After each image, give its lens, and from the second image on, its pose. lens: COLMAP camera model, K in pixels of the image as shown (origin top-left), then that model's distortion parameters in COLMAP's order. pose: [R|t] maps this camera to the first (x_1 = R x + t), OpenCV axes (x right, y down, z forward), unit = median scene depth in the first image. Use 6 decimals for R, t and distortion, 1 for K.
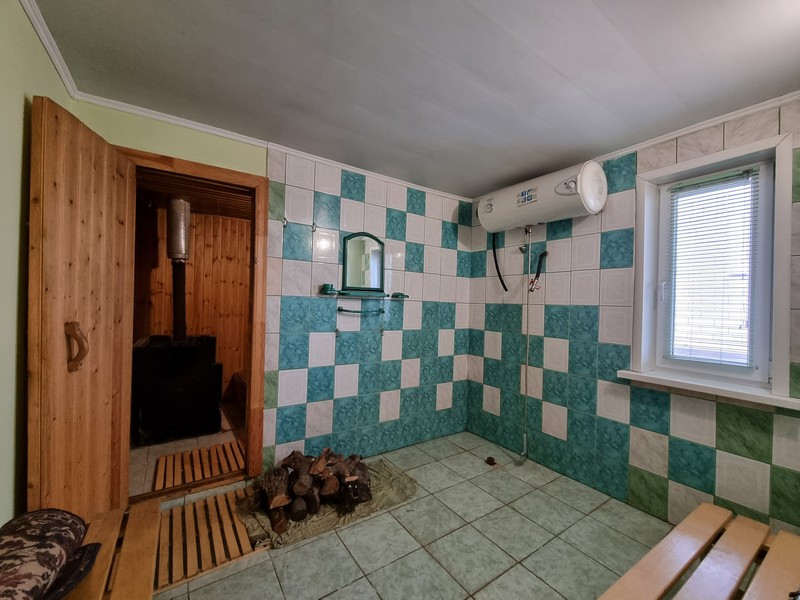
lens RADIAL K [[321.4, 0, 401.5], [0, 321.4, 301.3], [0, 0, 1]] dist [-0.001495, -0.000211]
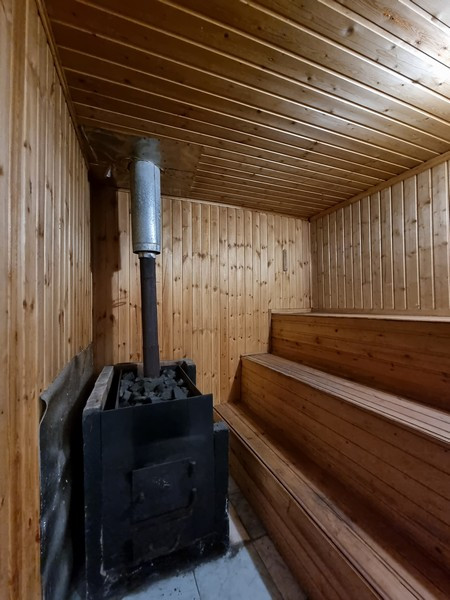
lens RADIAL K [[241.0, 0, 222.5], [0, 241.0, 301.7], [0, 0, 1]] dist [-0.001495, -0.000211]
pose [[0.972342, -0.038113, -0.230430, -0.404030], [0.034206, 0.999196, -0.020927, -0.011988], [0.231042, 0.012466, 0.972864, 0.515007]]
